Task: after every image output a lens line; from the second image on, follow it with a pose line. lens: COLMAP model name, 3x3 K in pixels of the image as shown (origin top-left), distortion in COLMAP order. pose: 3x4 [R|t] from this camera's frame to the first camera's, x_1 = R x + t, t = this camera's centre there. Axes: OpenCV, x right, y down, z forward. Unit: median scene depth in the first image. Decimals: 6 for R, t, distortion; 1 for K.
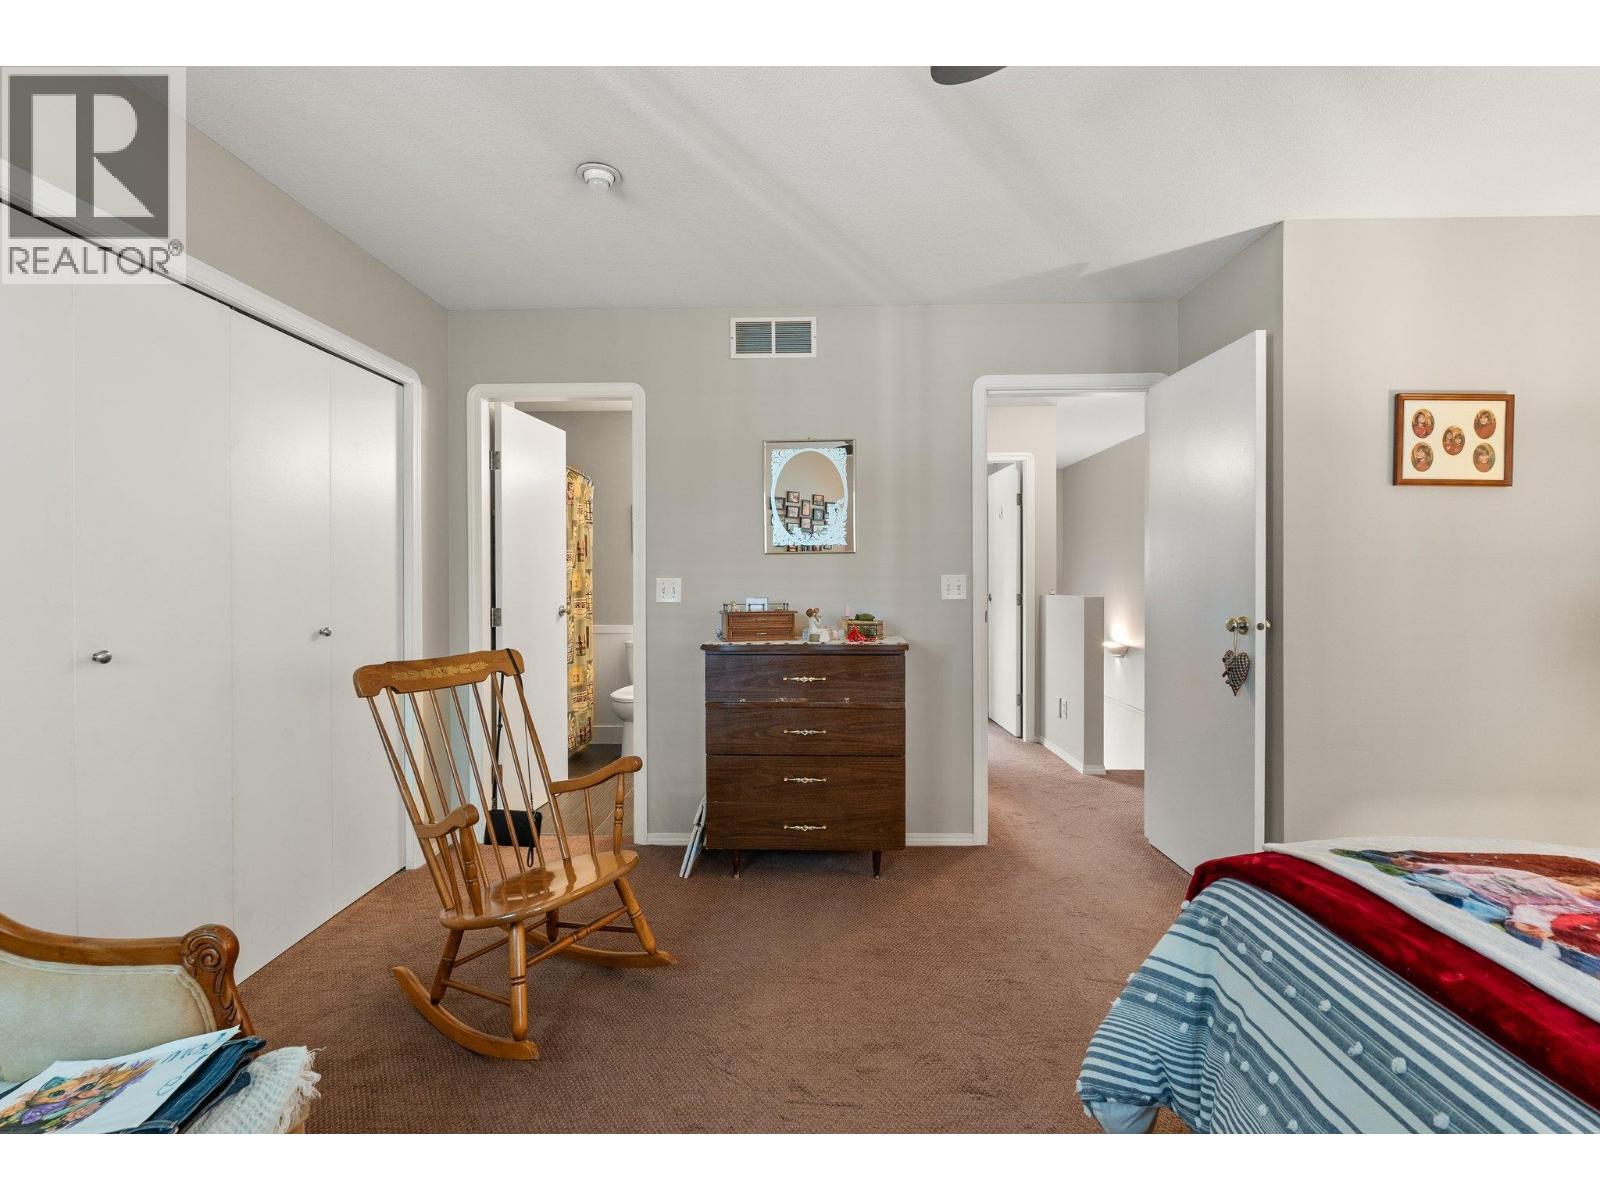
lens RADIAL K [[720.3, 0, 808.2], [0, 720.3, 579.6], [0, 0, 1]] dist [-0.000984, -0.000273]
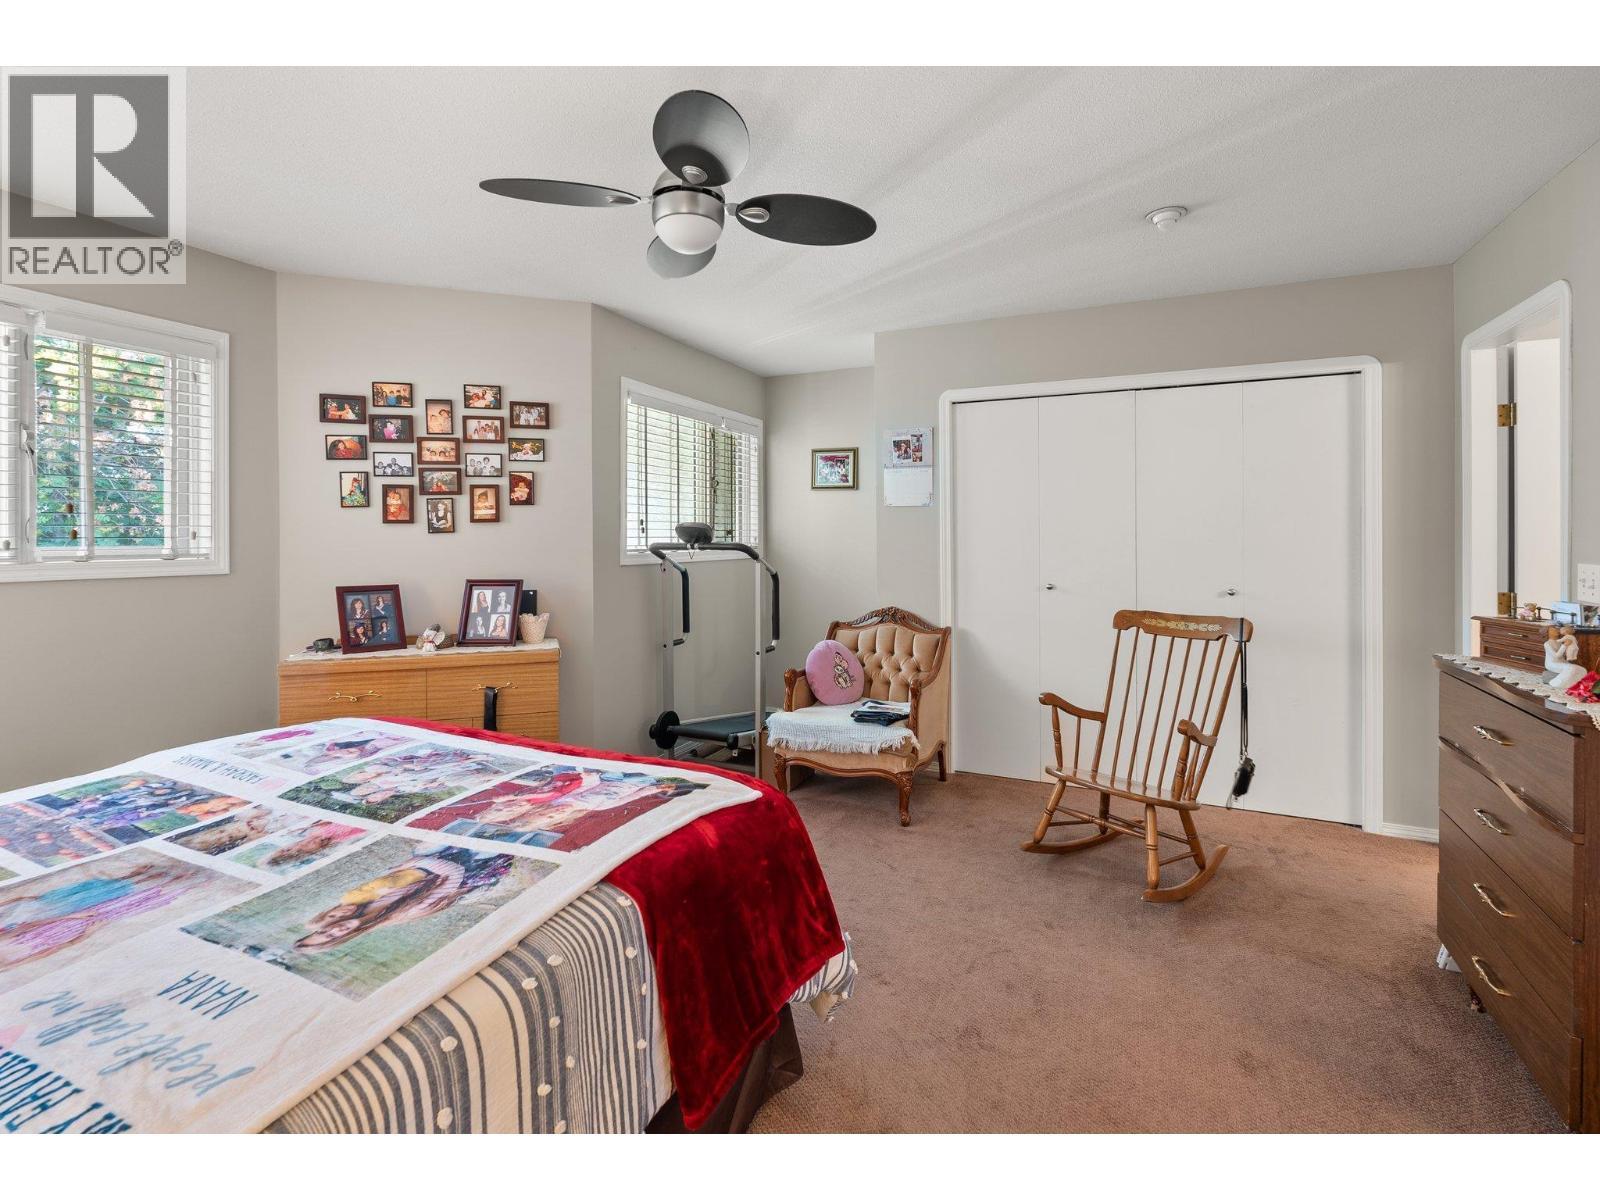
lens RADIAL K [[720.3, 0, 808.2], [0, 720.3, 579.6], [0, 0, 1]] dist [-0.000984, -0.000273]
pose [[-0.417775, 0.061011, -0.906499, 1.000034], [-0.006456, 0.997518, 0.070113, -0.046256], [0.908527, 0.035144, -0.416345, 0.938870]]
